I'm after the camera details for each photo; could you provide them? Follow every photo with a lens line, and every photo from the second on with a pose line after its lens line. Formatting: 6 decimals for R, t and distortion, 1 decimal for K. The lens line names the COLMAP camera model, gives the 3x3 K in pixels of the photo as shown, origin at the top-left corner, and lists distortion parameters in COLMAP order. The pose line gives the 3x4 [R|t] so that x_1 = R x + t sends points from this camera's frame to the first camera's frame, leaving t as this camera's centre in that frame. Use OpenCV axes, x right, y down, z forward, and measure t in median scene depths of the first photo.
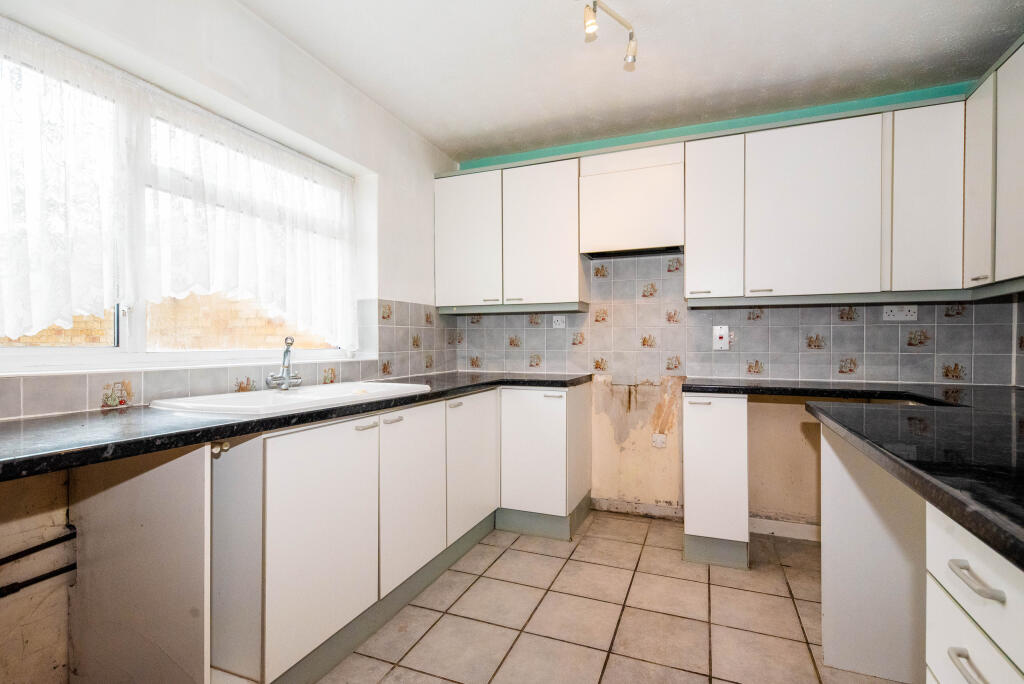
lens RADIAL K [[493.5, 0, 512.0], [0, 493.5, 342.0], [0, 0, 1]] dist [0.001545, 0.000219]
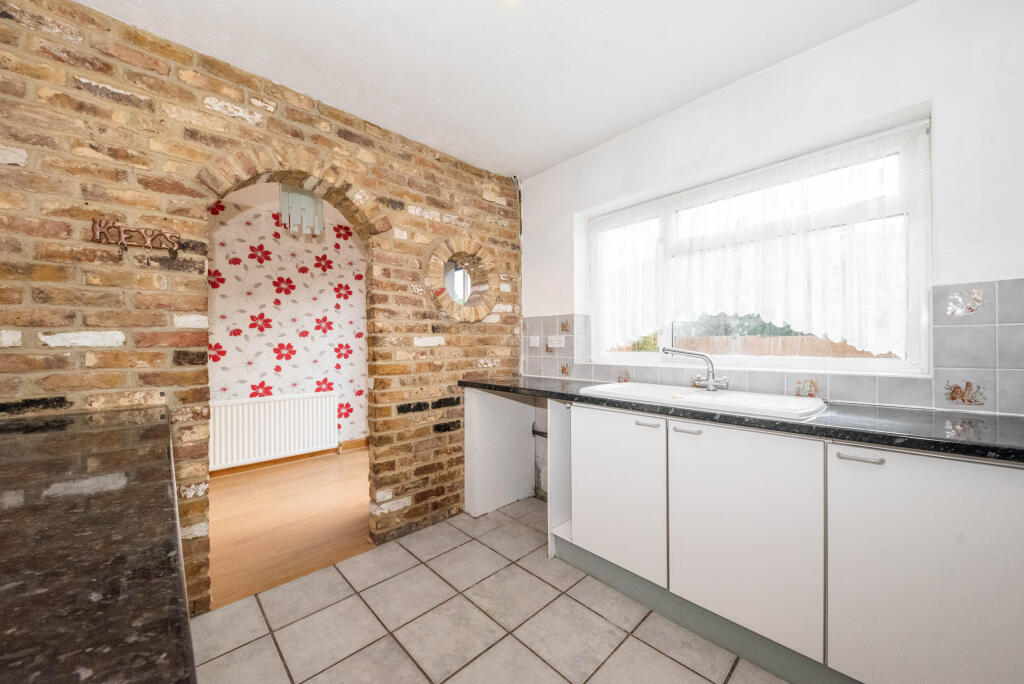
lens RADIAL K [[367.7, 0, 512.0], [0, 367.7, 342.0], [0, 0, 1]] dist [-0.000305, -0.000016]
pose [[-0.410002, -0.007702, -0.912052, 0.547629], [0.005426, 0.999926, -0.010883, -0.014223], [0.912068, -0.009410, -0.409930, 0.914916]]
